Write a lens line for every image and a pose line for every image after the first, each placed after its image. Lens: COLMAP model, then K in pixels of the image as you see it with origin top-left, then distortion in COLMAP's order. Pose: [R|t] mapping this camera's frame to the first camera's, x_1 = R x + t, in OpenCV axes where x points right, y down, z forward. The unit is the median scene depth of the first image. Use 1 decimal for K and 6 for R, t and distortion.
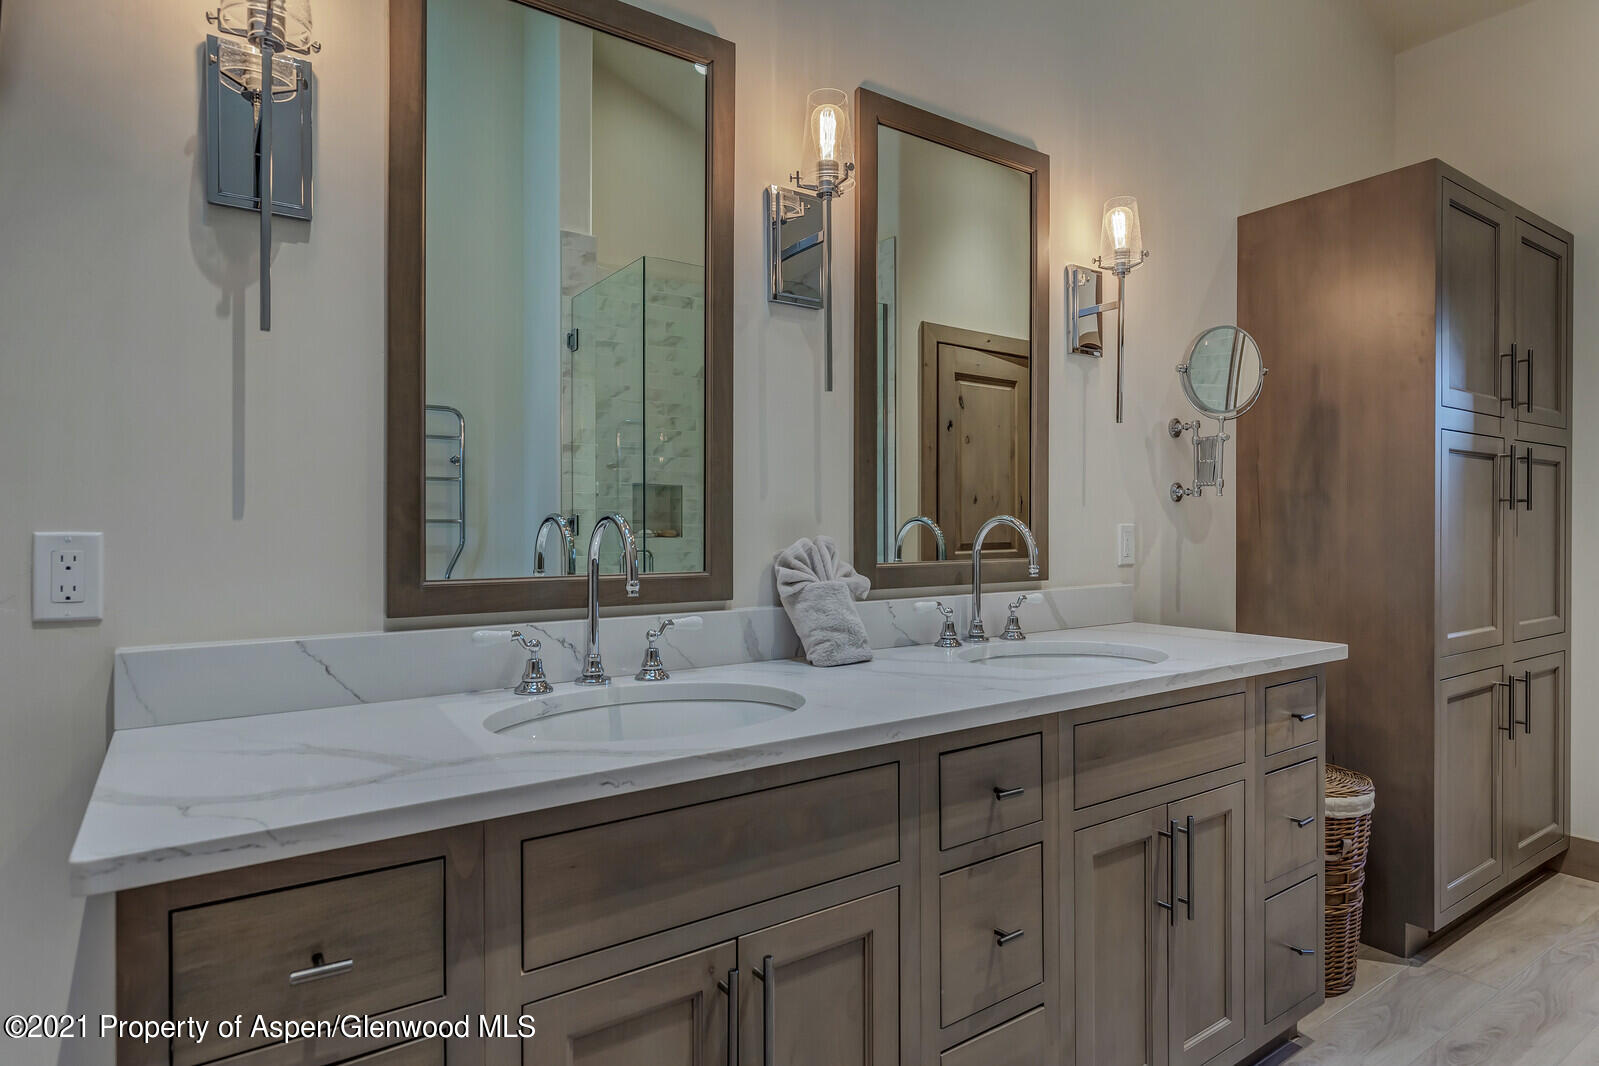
lens RADIAL K [[872.6, 0, 799.3], [0, 872.6, 526.1], [0, 0, 1]] dist [0.001472, -0.000442]
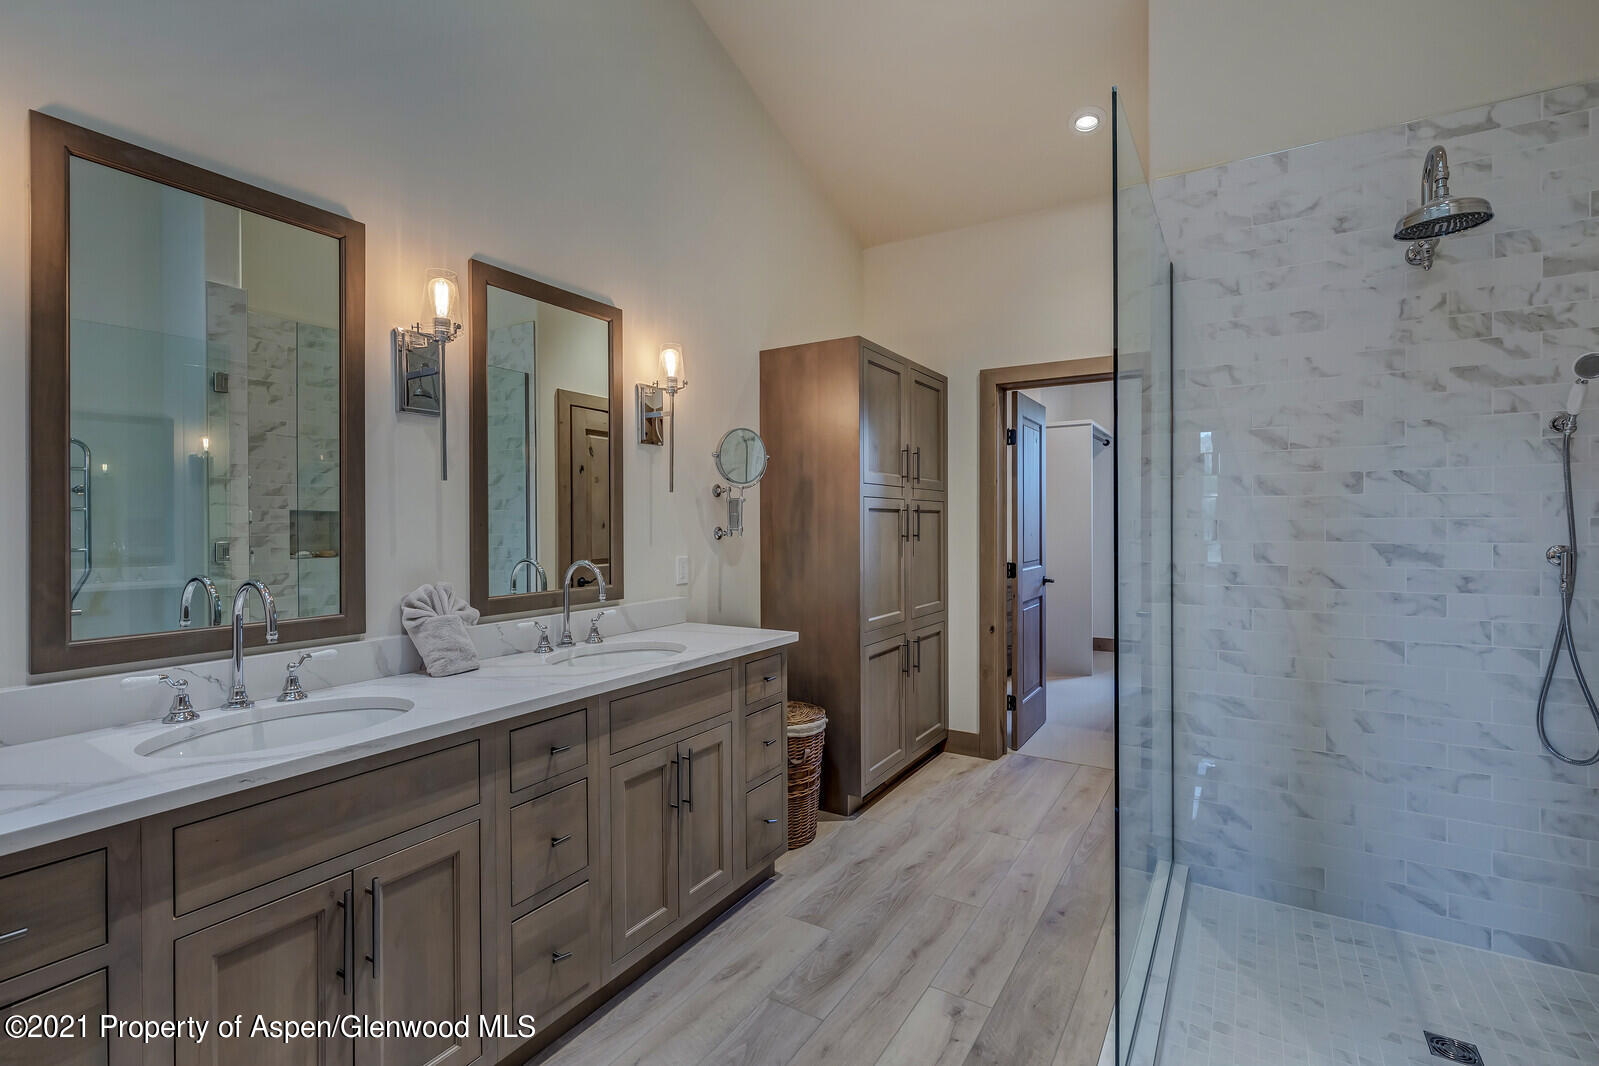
lens RADIAL K [[723.6, 0, 802.7], [0, 723.6, 525.7], [0, 0, 1]] dist [0.002029, -0.000099]
pose [[0.913649, -0.004837, 0.406476, 0.086418], [0.004057, 0.999988, 0.002781, -0.081798], [-0.406485, -0.000892, 0.913657, -0.300558]]
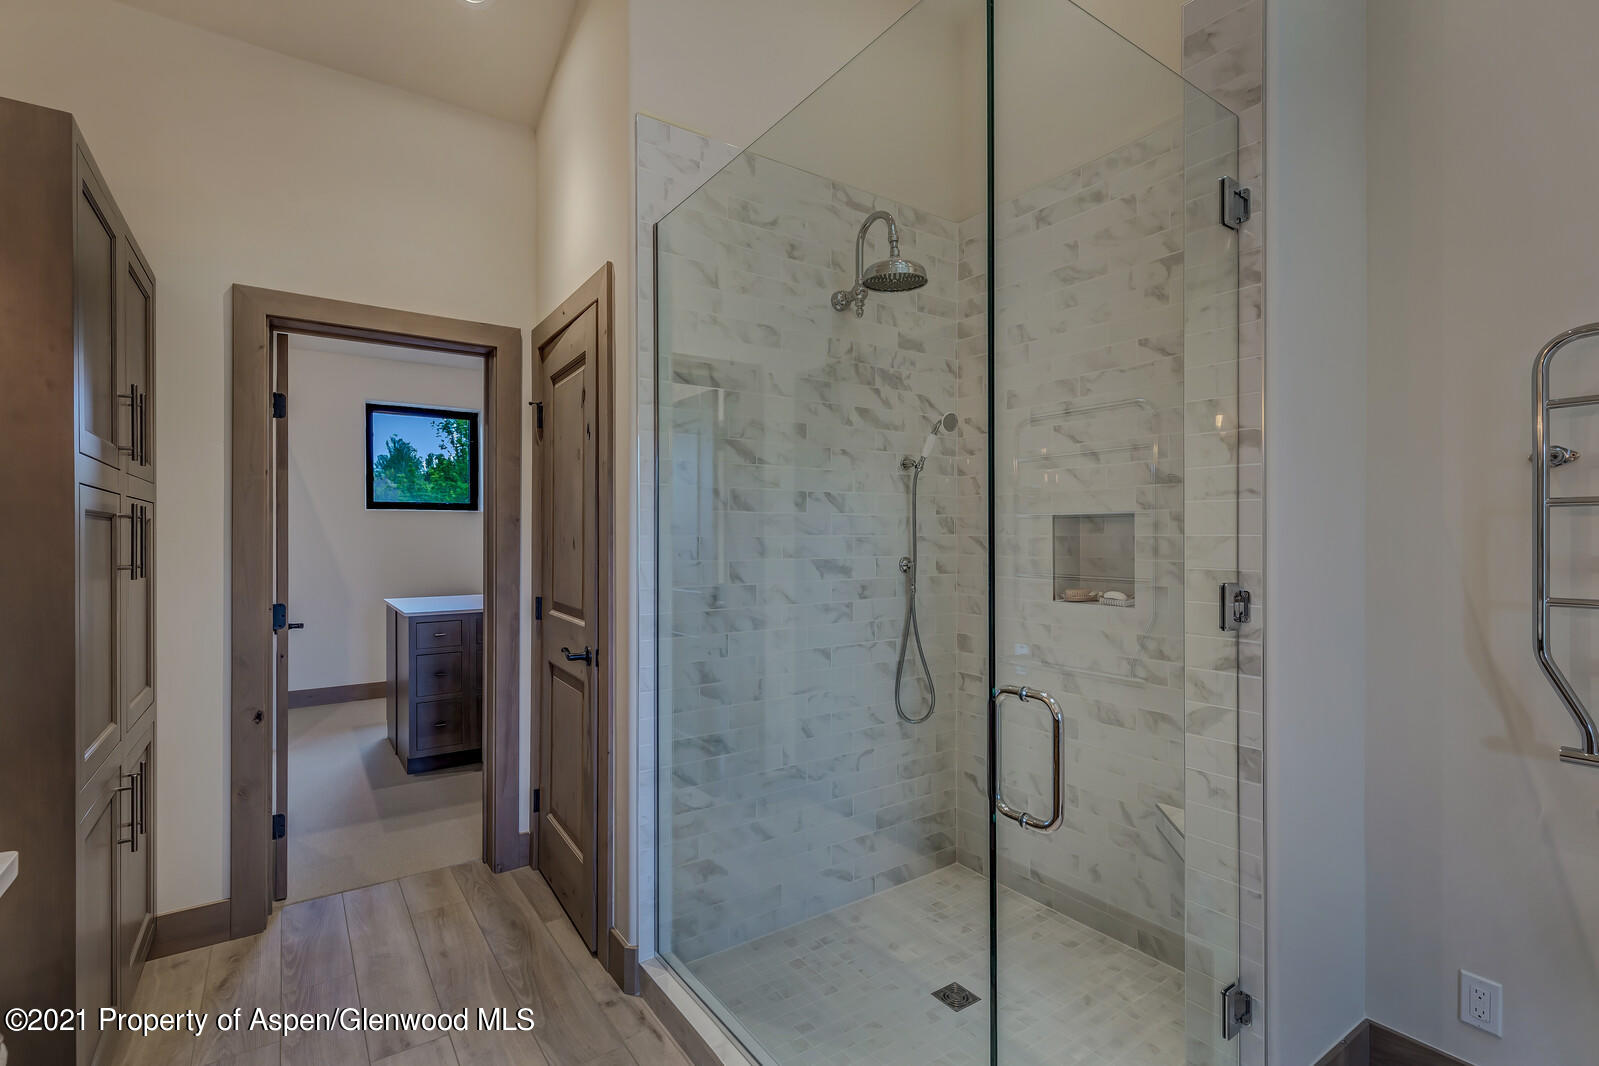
lens RADIAL K [[735.4, 0, 798.5], [0, 735.4, 535.7], [0, 0, 1]] dist [0.002007, -0.000090]
pose [[-0.009549, 0.001774, 0.999953, 0.140703], [0.005268, 0.999985, -0.001723, -0.084917], [-0.999941, 0.005252, -0.009559, 0.534434]]
